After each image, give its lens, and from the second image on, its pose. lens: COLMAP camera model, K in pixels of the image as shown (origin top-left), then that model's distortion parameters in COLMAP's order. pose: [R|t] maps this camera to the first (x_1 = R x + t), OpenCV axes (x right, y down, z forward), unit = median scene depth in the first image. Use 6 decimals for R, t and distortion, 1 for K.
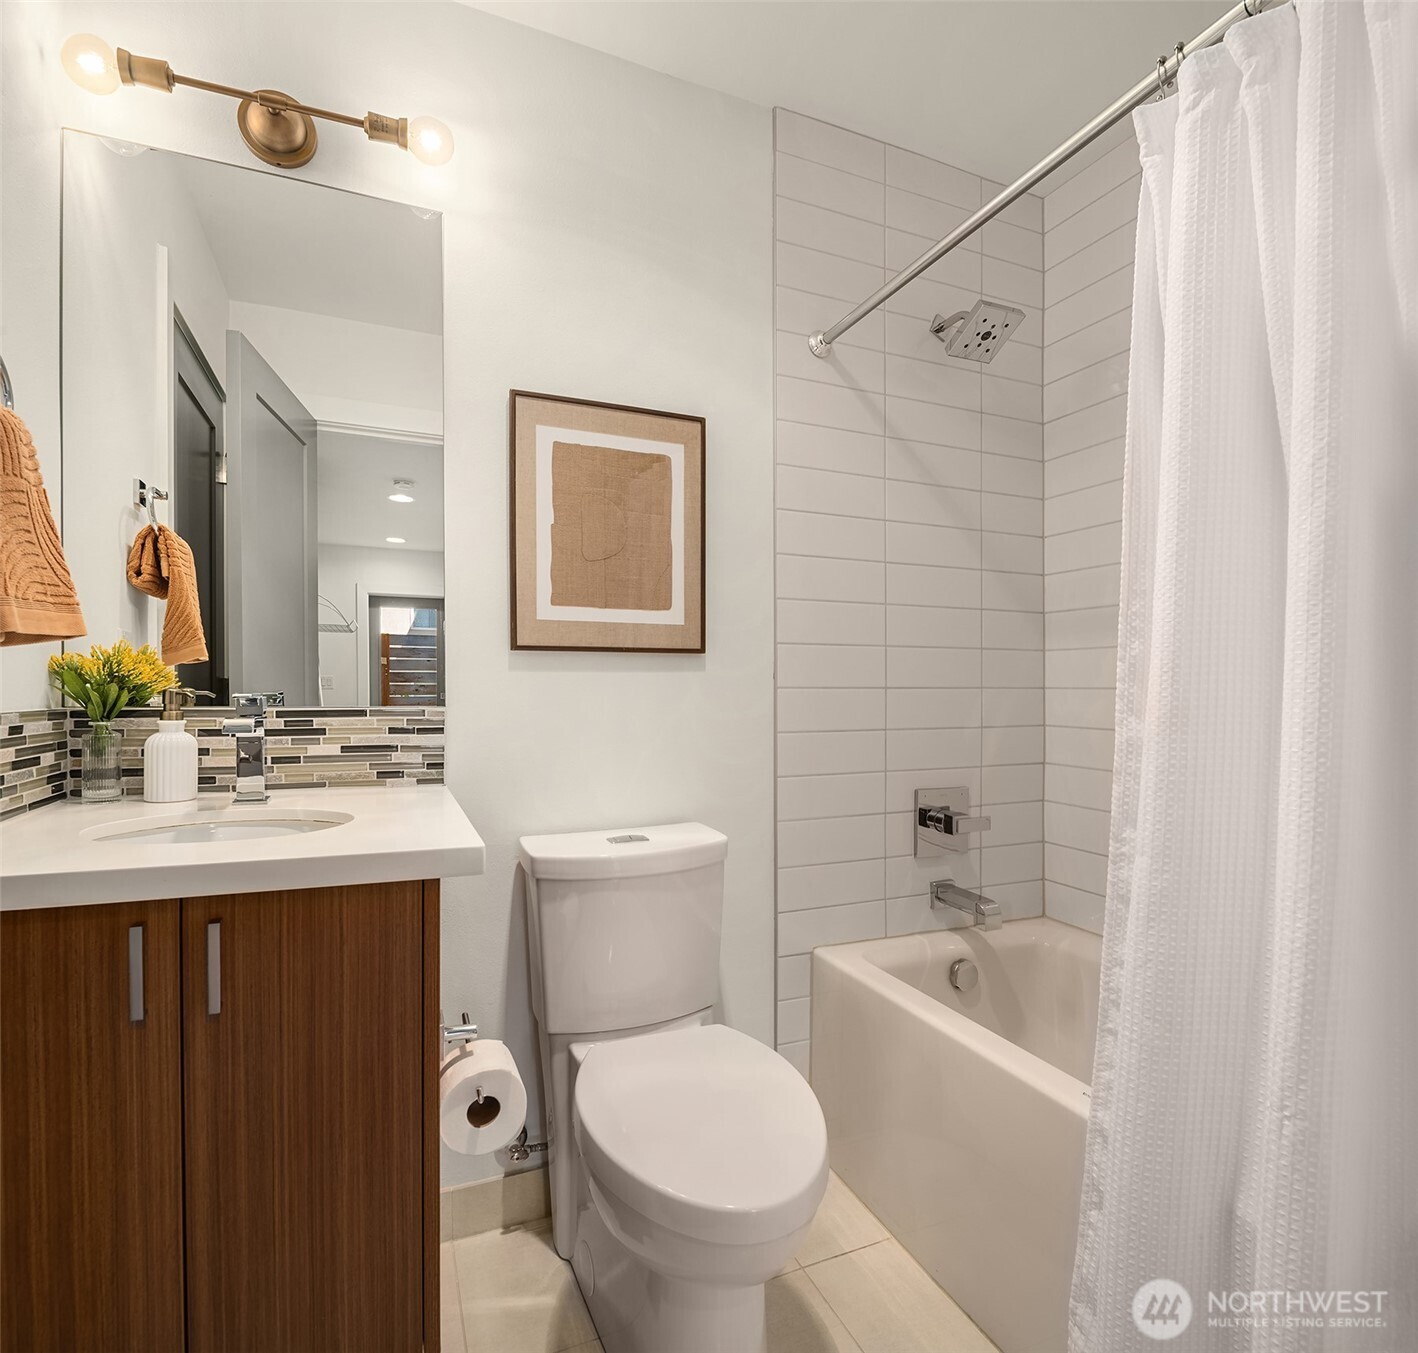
lens RADIAL K [[757.7, 0, 714.0], [0, 757.7, 684.3], [0, 0, 1]] dist [-0.000357, -0.004297]
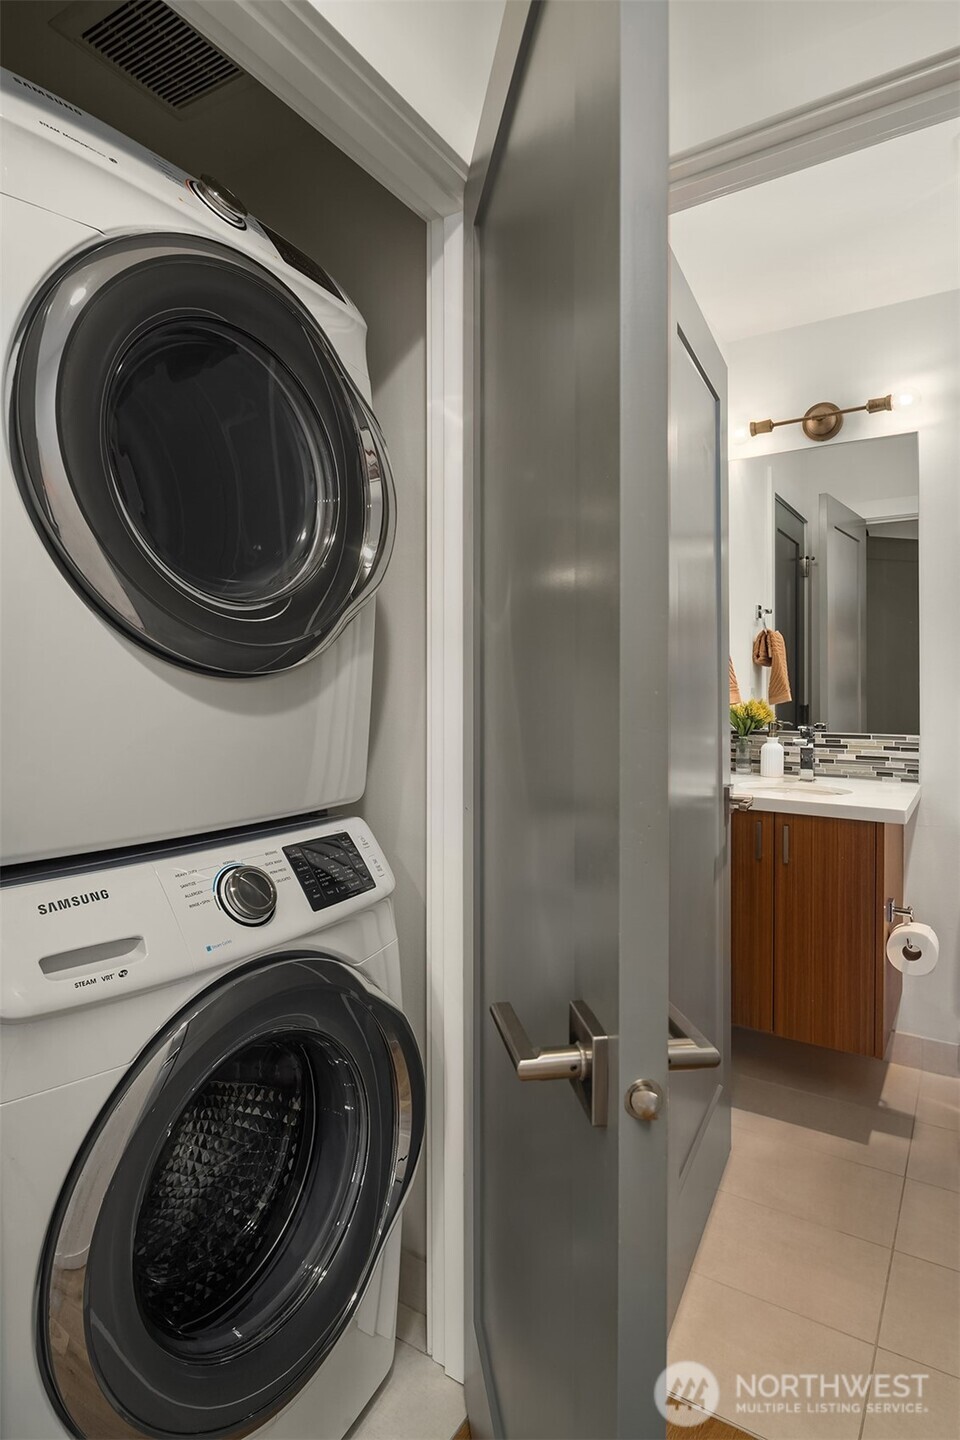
lens RADIAL K [[776.1, 0, 483.6], [0, 776.1, 711.7], [0, 0, 1]] dist [-0.013896, -0.000319]
pose [[0.553692, 0.019660, -0.832490, 0.555490], [0.004264, 0.999641, 0.026443, -0.075821], [0.832711, -0.018191, 0.553409, -0.756699]]
